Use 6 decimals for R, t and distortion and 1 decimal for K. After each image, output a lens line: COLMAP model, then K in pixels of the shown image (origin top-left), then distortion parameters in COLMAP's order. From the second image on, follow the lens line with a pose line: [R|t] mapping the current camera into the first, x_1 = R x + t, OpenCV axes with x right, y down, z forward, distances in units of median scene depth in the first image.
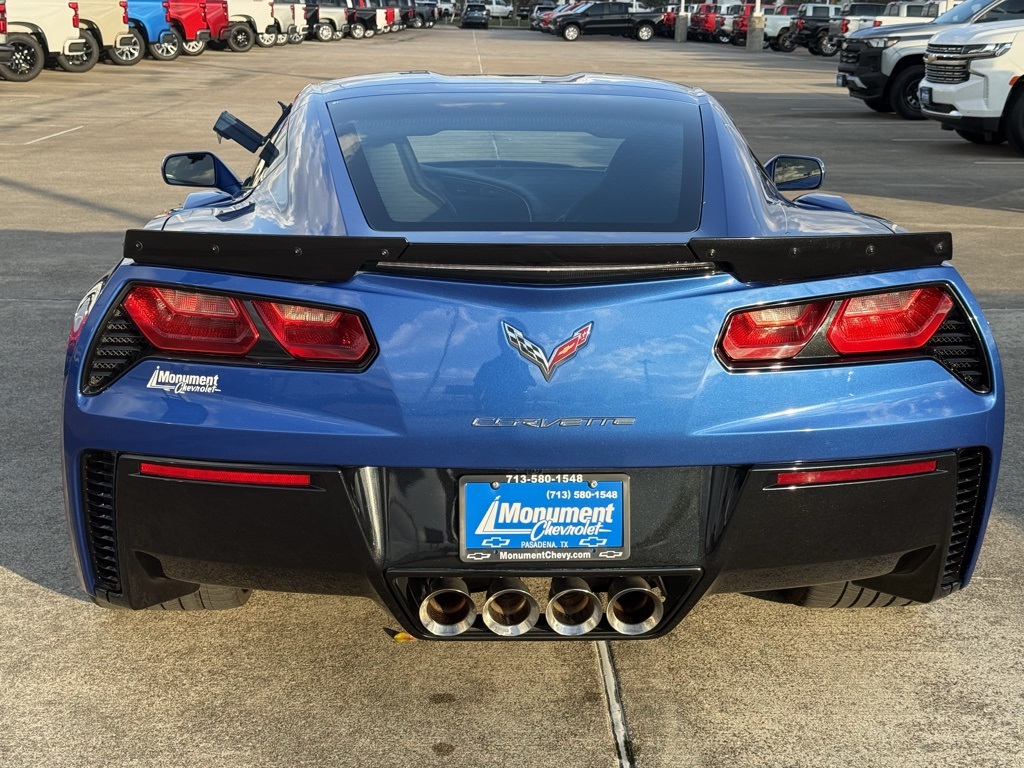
lens RADIAL K [[1423.7, 0, 511.3], [0, 1423.7, 378.7], [0, 0, 1]] dist [0.107624, 0.000000]
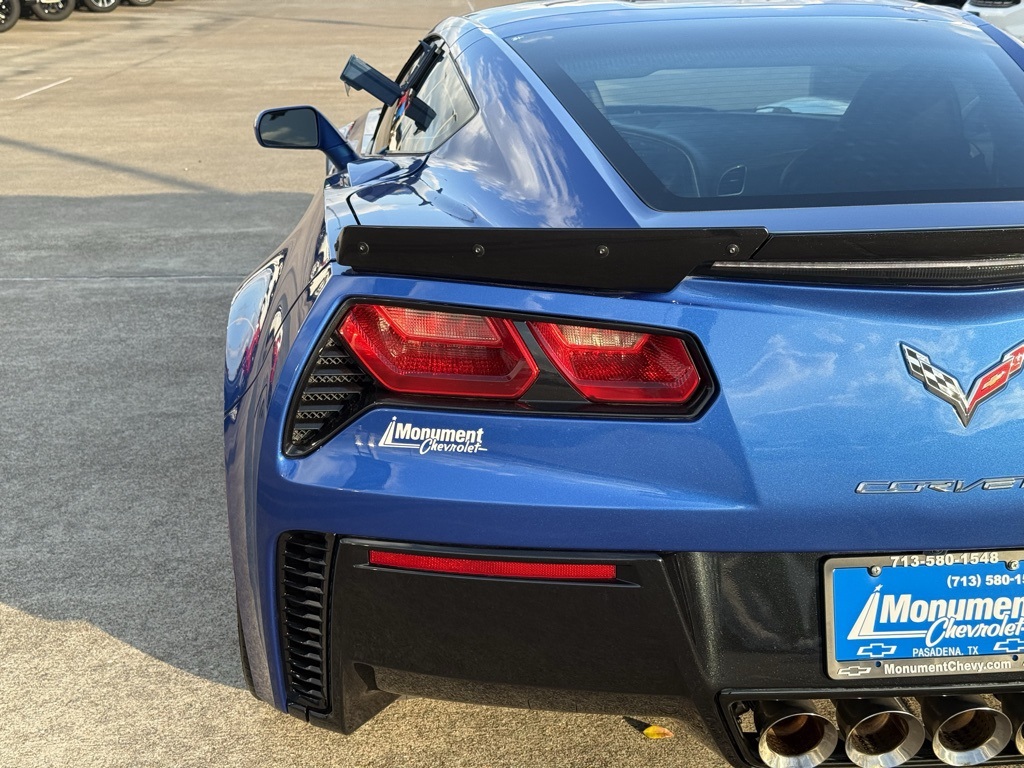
lens RADIAL K [[1423.7, 0, 512.4], [0, 1423.7, 391.0], [0, 0, 1]] dist [0.107624, 0.000000]
pose [[0.999417, -0.030663, 0.015039, -0.169658], [0.029905, 0.998387, 0.048268, -0.046141], [-0.016495, -0.047791, 0.998721, 0.250337]]
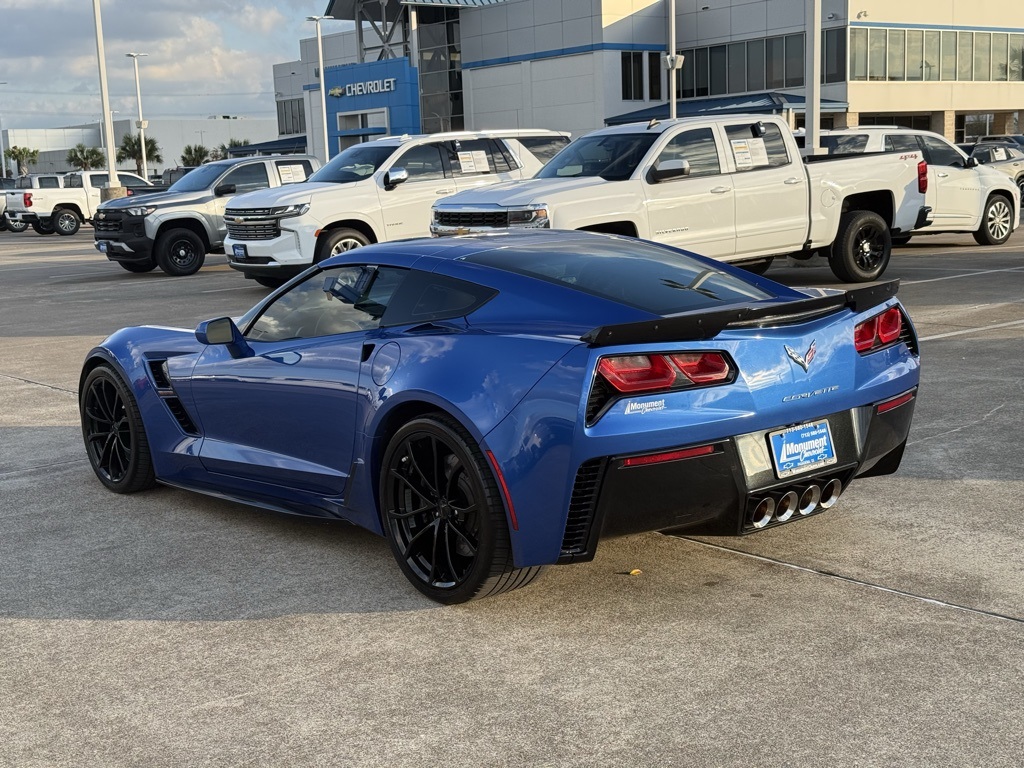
lens RADIAL K [[1423.7, 0, 498.1], [0, 1423.7, 413.5], [0, 0, 1]] dist [0.107624, 0.000000]
pose [[0.803792, -0.158420, 0.573430, -1.165893], [0.207988, 0.977898, -0.021382, 0.008479], [-0.557369, 0.136453, 0.818975, -0.272698]]
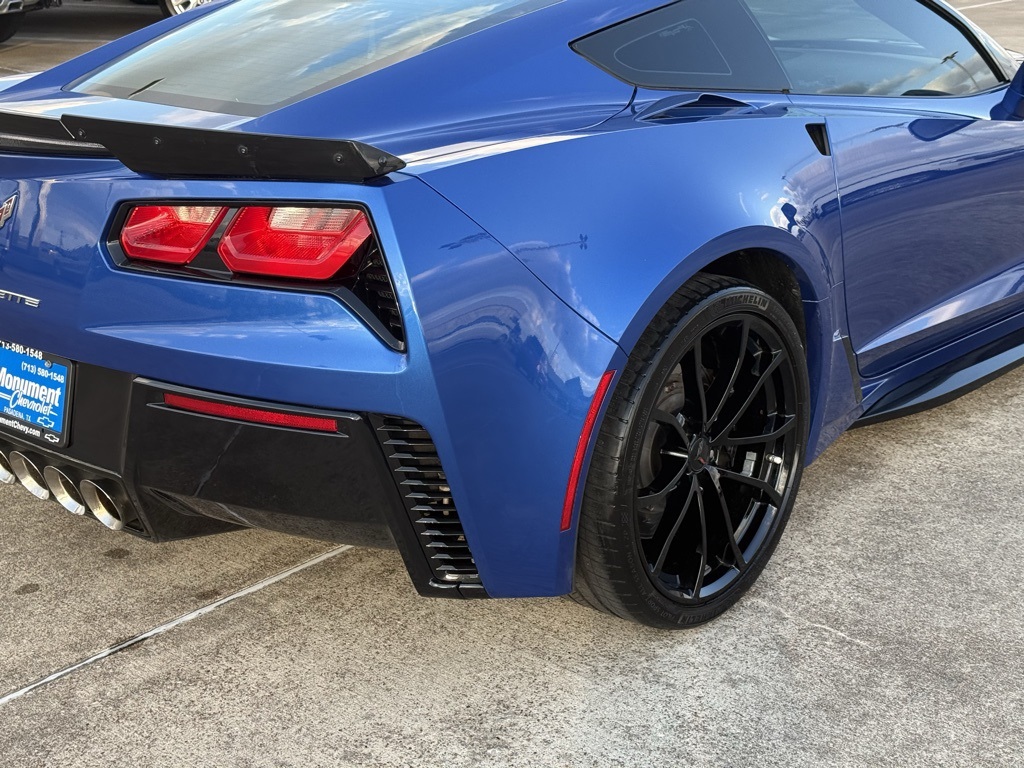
lens RADIAL K [[1423.7, 0, 518.3], [0, 1423.7, 402.0], [0, 0, 1]] dist [0.107624, 0.000000]
pose [[0.730541, 0.208712, -0.650191, 0.799534], [-0.143390, 0.977805, 0.152767, -0.082684], [0.667645, -0.018372, 0.744253, 0.411269]]
